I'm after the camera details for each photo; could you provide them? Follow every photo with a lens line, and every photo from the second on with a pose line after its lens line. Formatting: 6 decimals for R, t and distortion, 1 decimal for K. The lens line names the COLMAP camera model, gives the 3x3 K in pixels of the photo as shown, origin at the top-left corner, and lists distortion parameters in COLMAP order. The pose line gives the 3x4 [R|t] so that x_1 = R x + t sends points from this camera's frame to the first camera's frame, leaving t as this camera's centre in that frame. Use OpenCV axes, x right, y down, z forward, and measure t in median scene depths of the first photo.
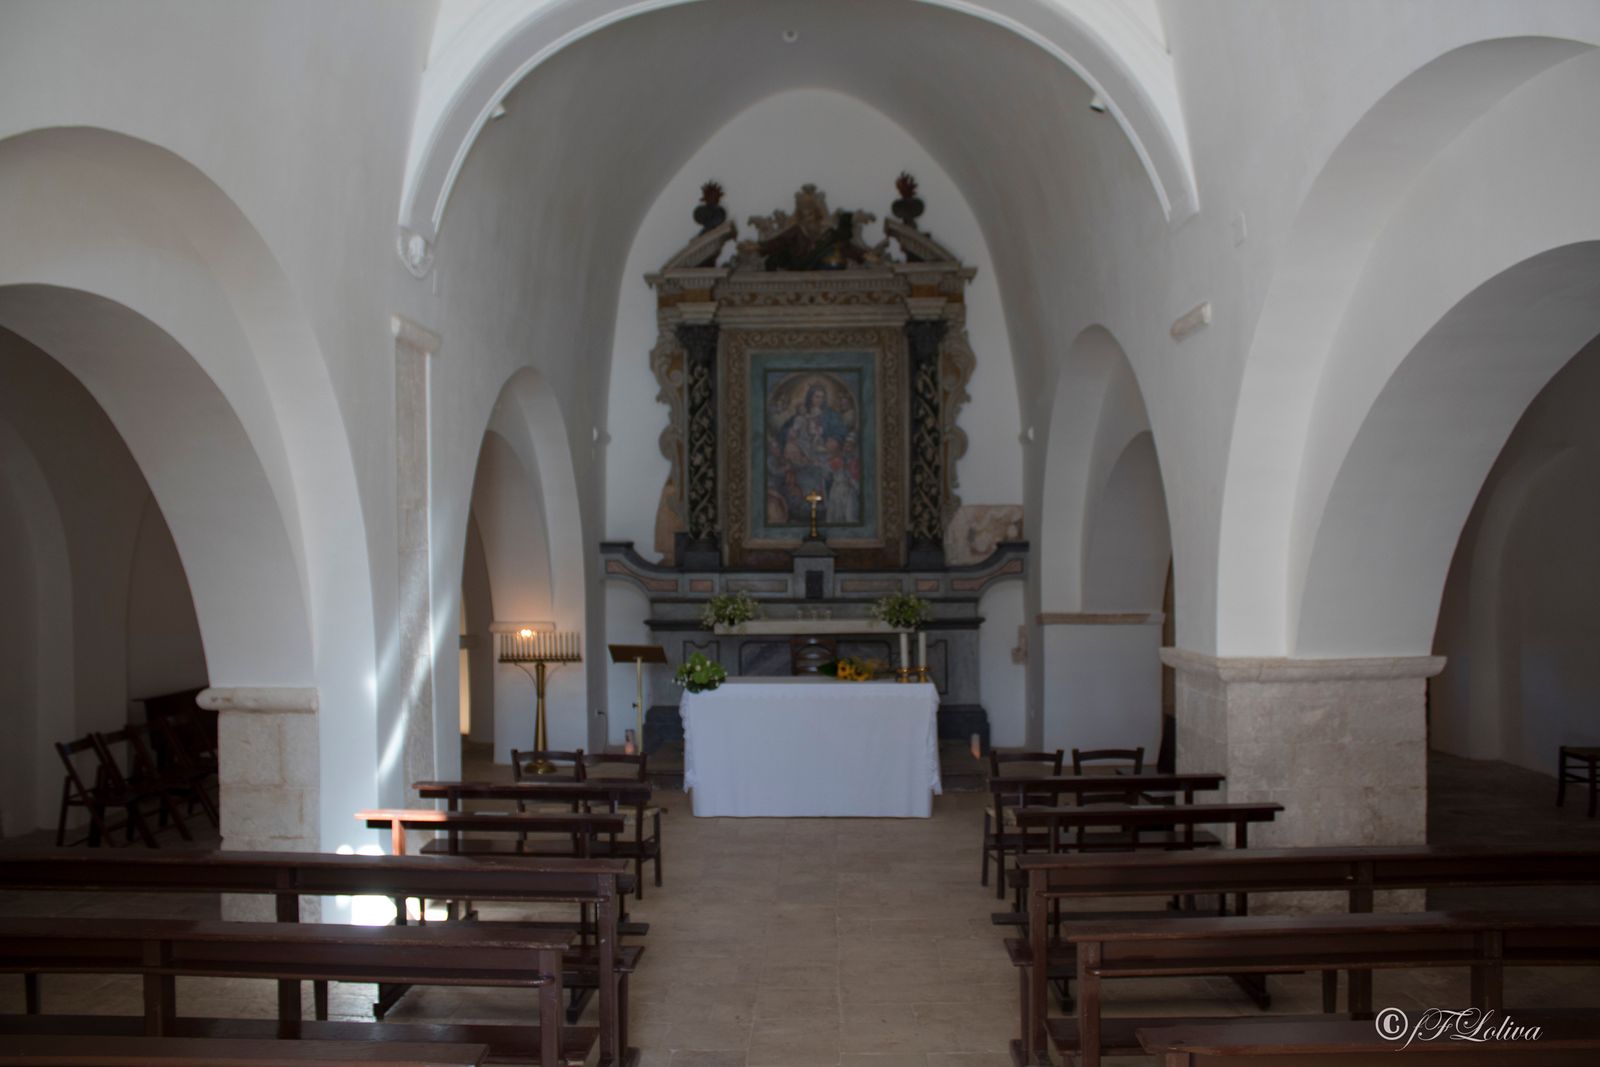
lens RADIAL K [[2358.2, 0, 800.0], [0, 2358.2, 533.5], [0, 0, 1]] dist [-0.055823, 0.127468]
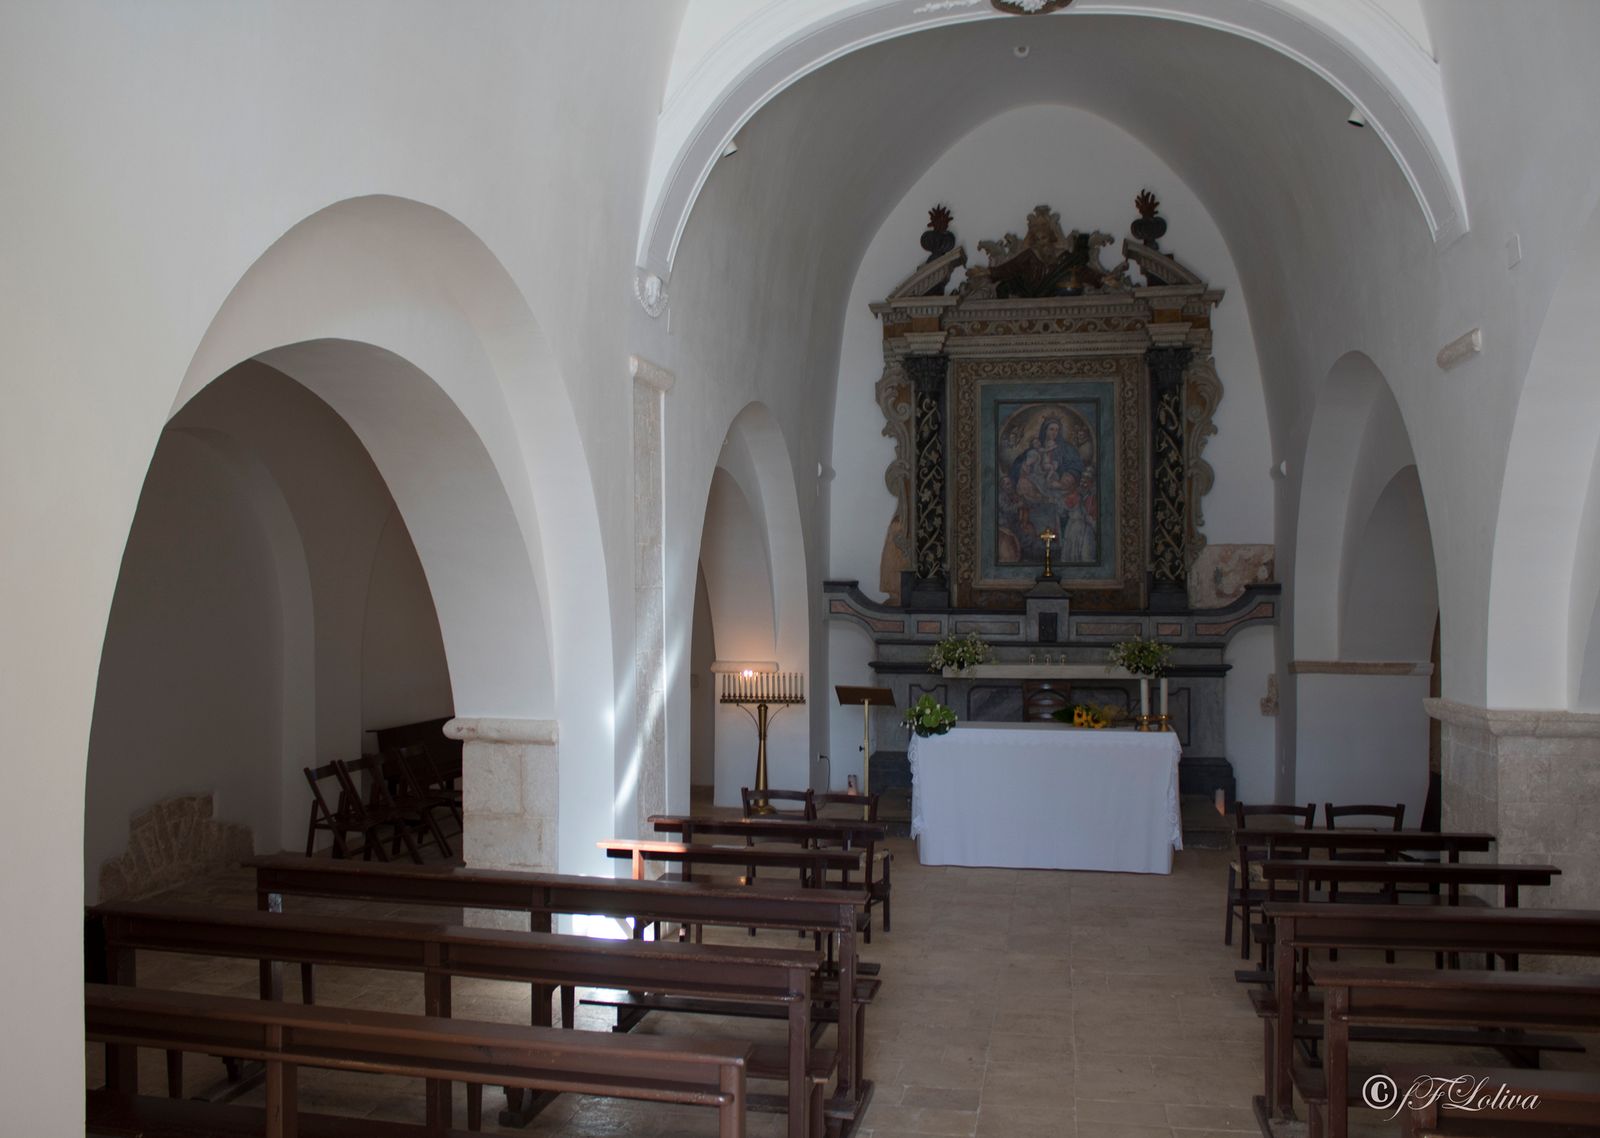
lens RADIAL K [[1786.0, 0, 687.0], [0, 1786.0, 563.3], [0, 0, 1]] dist [-0.146117, 0.238696]
pose [[0.975124, 0.006295, -0.221570, 0.022701], [-0.006911, 0.999974, -0.002006, -0.001701], [0.221551, 0.003488, 0.975142, 0.271405]]
